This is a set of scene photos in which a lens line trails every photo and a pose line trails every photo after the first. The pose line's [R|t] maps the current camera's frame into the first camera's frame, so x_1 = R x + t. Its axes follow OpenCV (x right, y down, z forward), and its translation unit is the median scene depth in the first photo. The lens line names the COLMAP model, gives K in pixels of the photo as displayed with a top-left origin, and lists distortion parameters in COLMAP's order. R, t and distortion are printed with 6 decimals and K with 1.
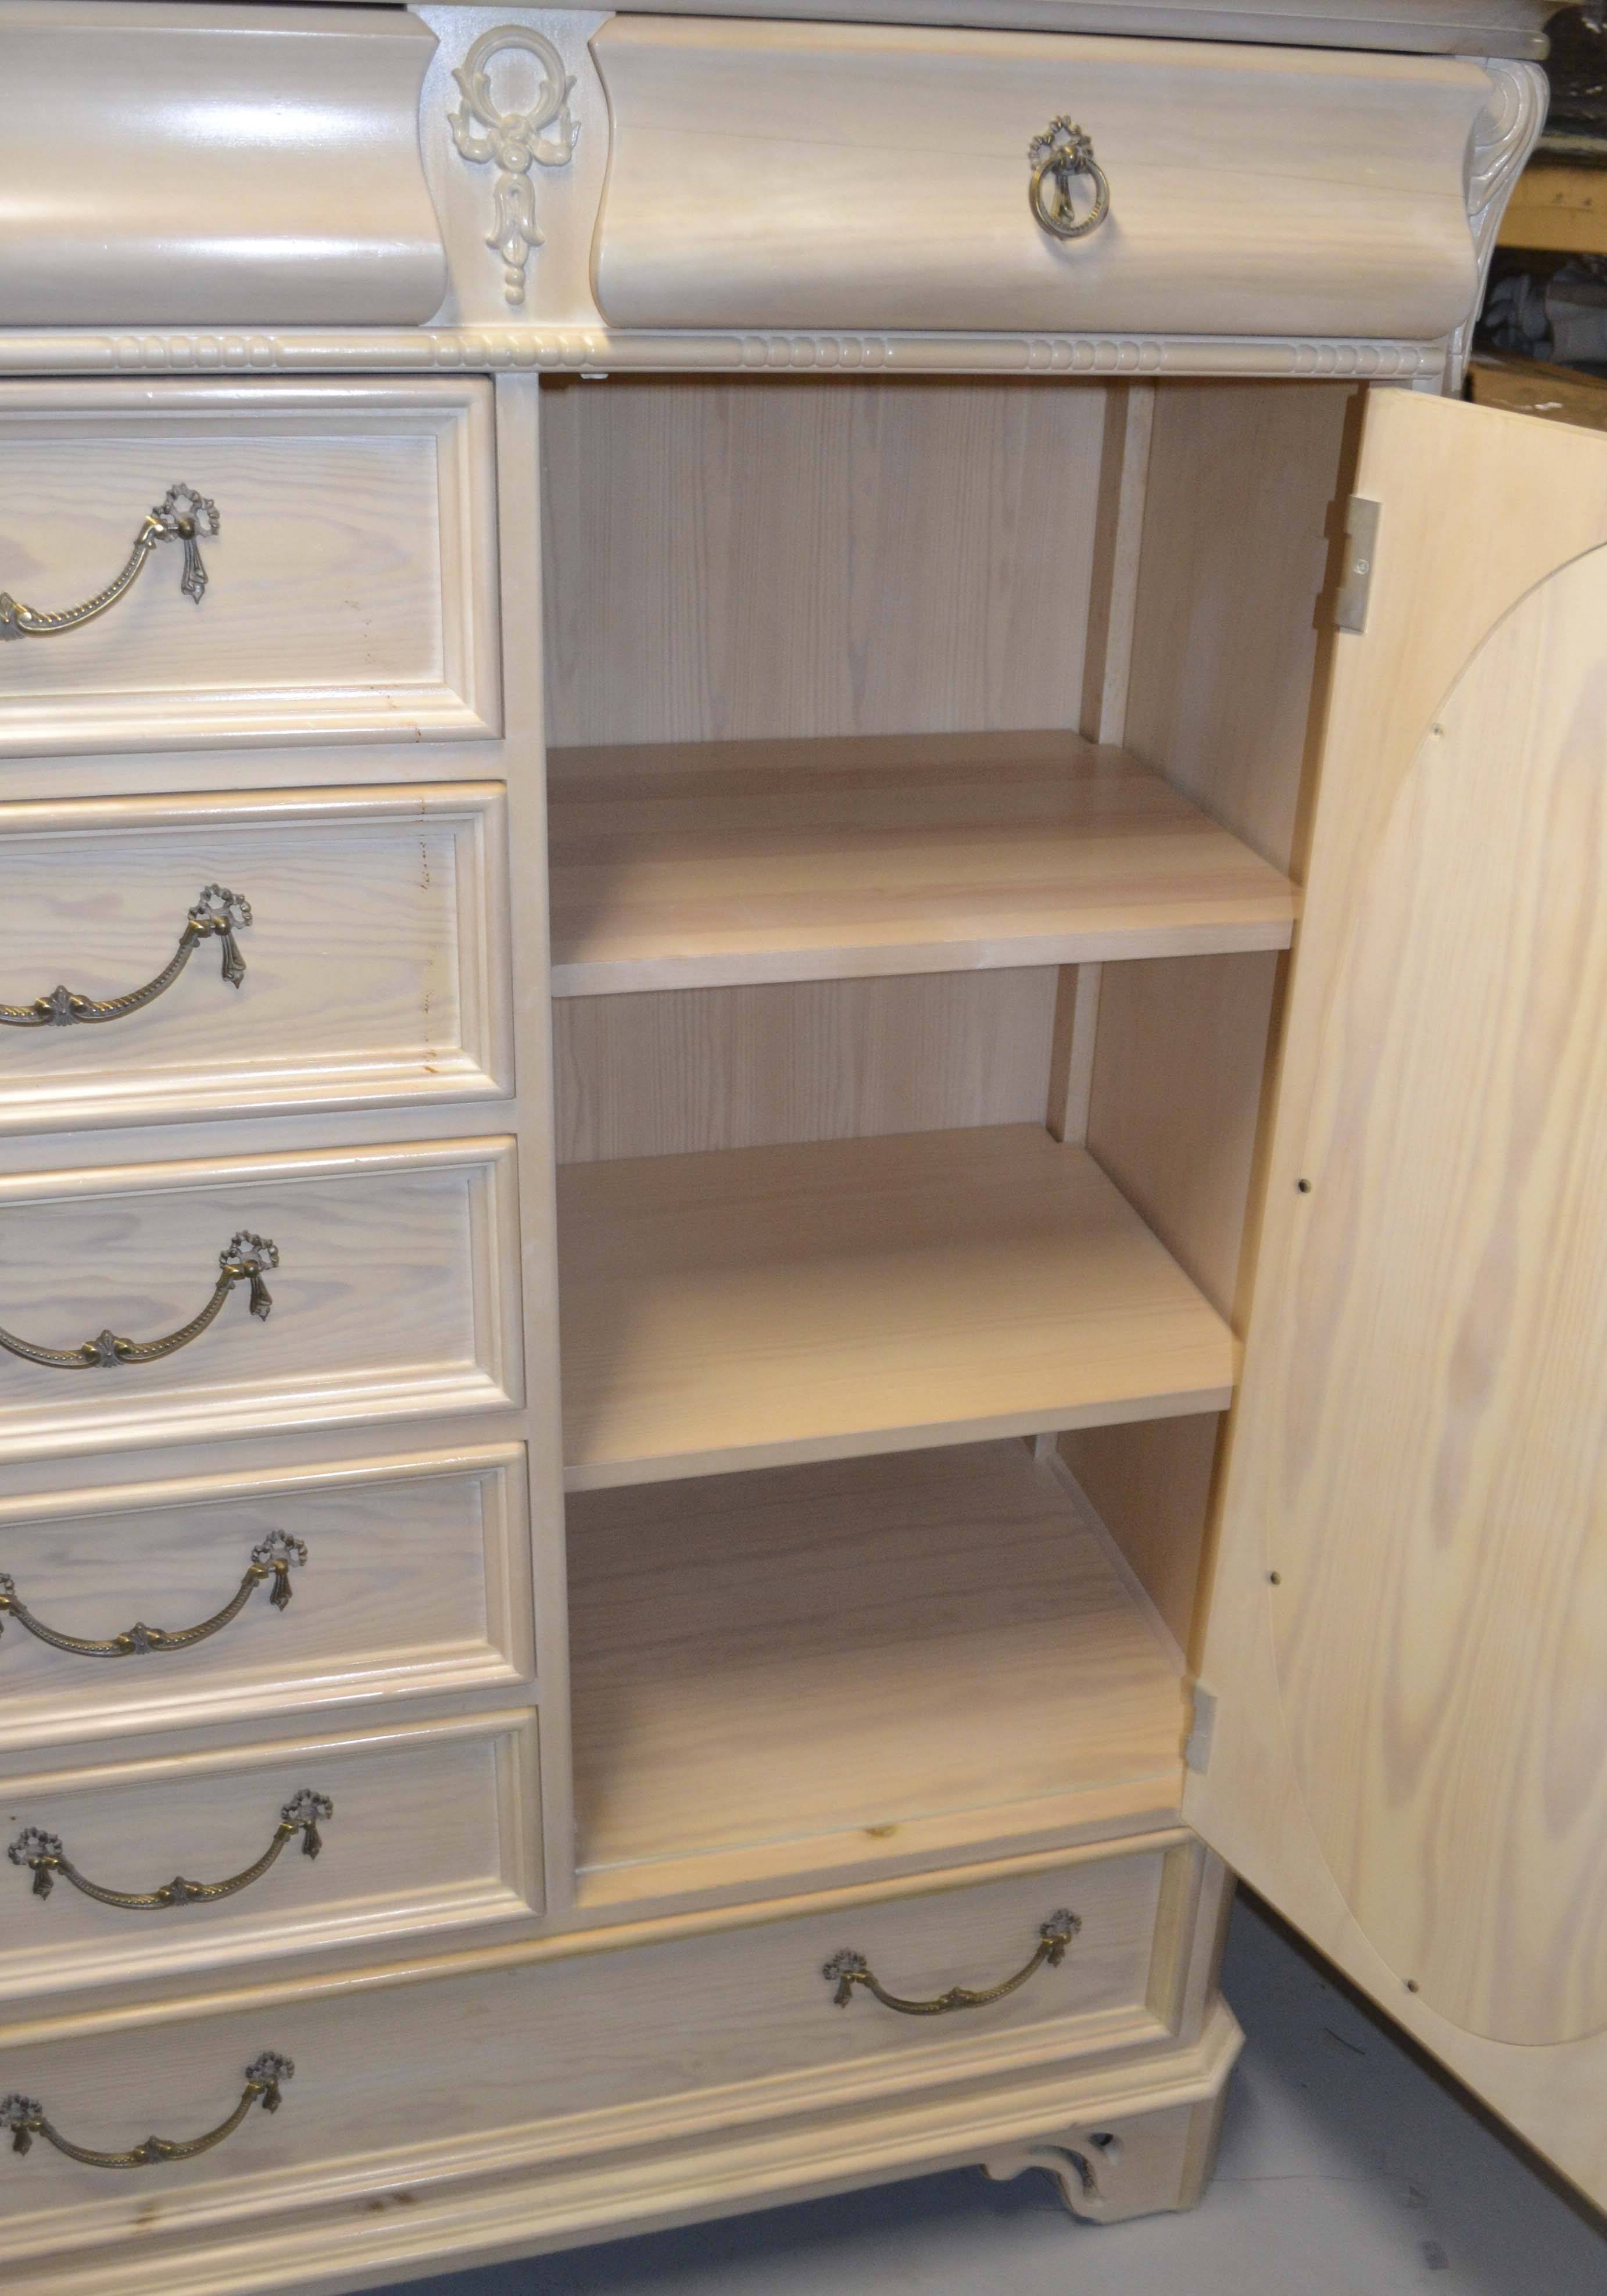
lens RADIAL K [[2329.7, 0, 803.5], [0, 2329.7, 1148.0], [0, 0, 1]] dist [-0.061542, 0.007408]
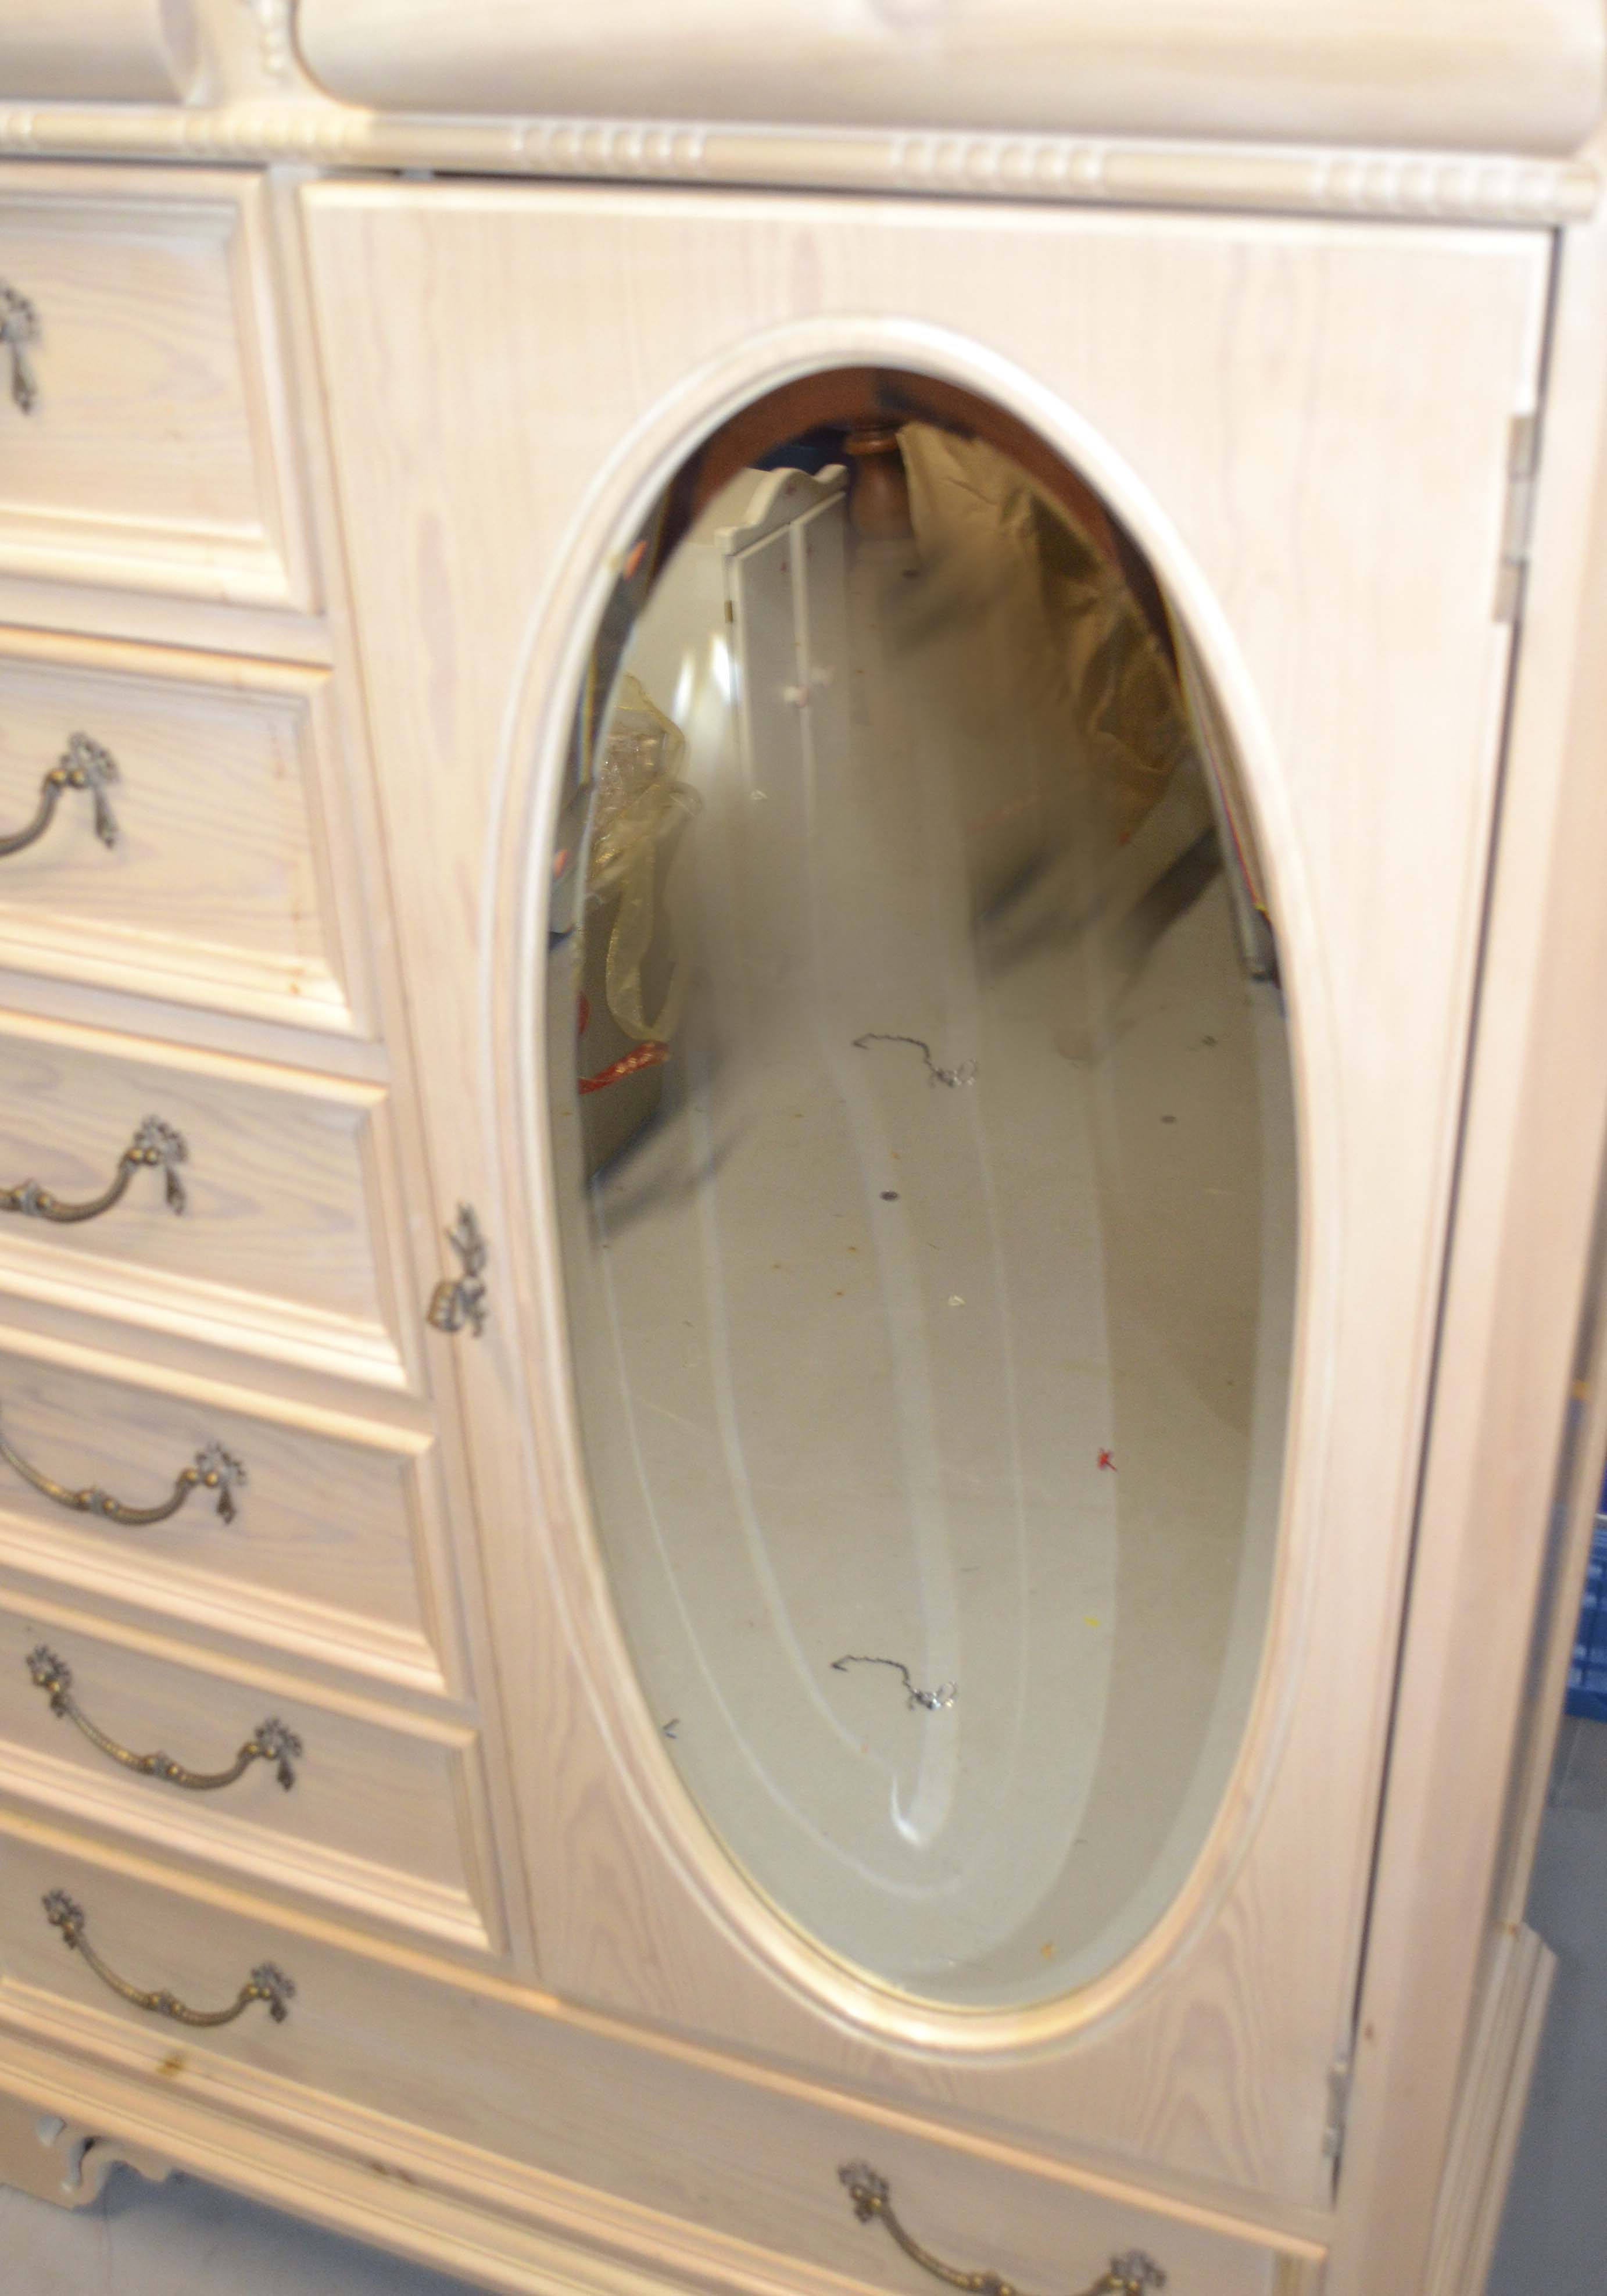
lens RADIAL K [[2467.8, 0, 803.5], [0, 2467.8, 1148.0], [0, 0, 1]] dist [-0.006998, -0.164283]
pose [[0.786881, 0.263012, -0.558251, 0.510213], [-0.225106, 0.964630, 0.137173, -0.144148], [0.574583, 0.017727, 0.818254, 0.365875]]
